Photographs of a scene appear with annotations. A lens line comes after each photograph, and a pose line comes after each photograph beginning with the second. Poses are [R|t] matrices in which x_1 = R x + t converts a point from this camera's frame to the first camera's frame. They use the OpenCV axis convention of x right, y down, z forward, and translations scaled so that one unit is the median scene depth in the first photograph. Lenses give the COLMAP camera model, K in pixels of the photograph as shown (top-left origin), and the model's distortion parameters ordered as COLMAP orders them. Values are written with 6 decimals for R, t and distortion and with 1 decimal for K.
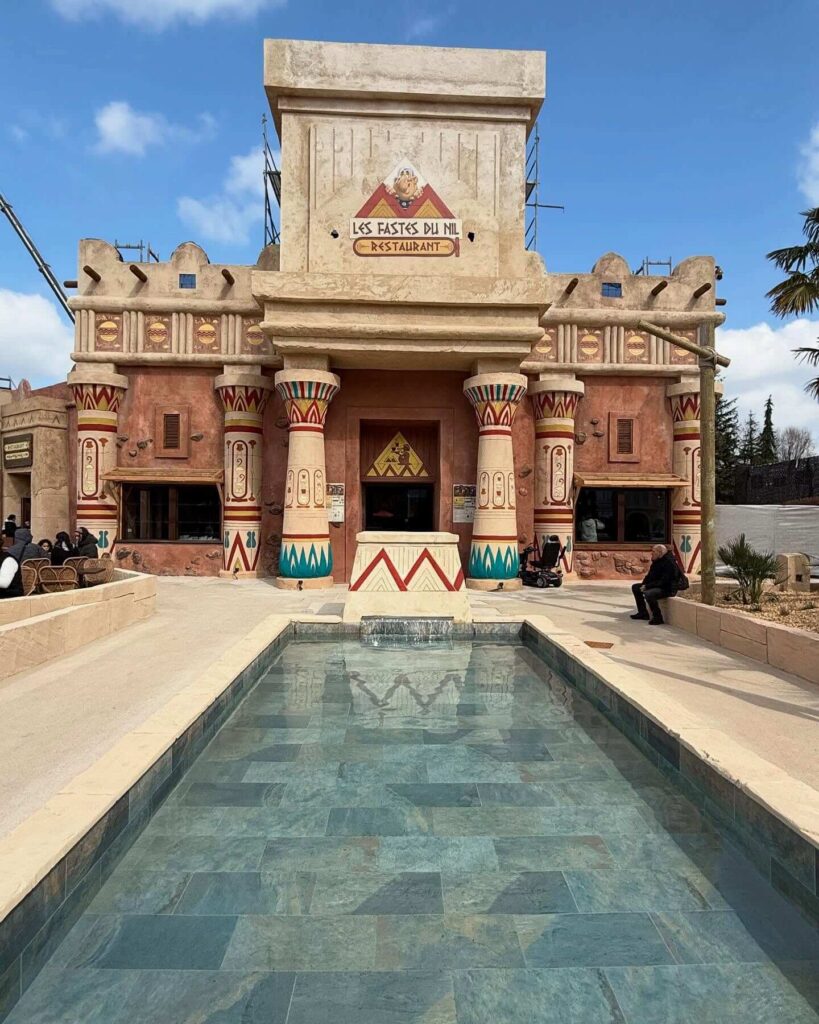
lens RADIAL K [[601.9, 0, 409.5], [0, 601.9, 512.0], [0, 0, 1]] dist [-0.001031, 0.000259]
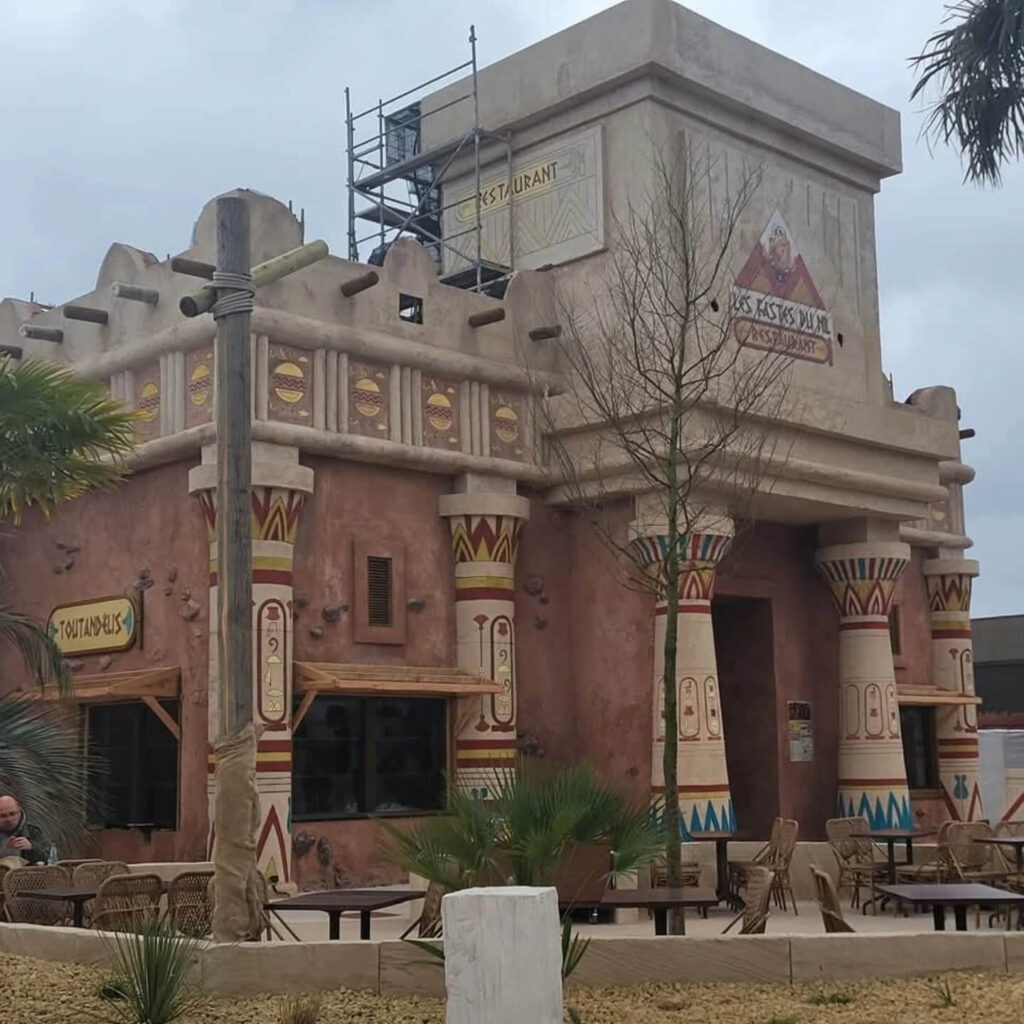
lens RADIAL K [[1594.2, 0, 512.0], [0, 1594.2, 512.0], [0, 0, 1]] dist [0.057769, 0.100143]
pose [[0.744120, 0.080996, 0.663117, -1.219254], [0.017061, 0.989995, -0.140068, -0.010909], [-0.667828, 0.115541, 0.735293, -0.064313]]
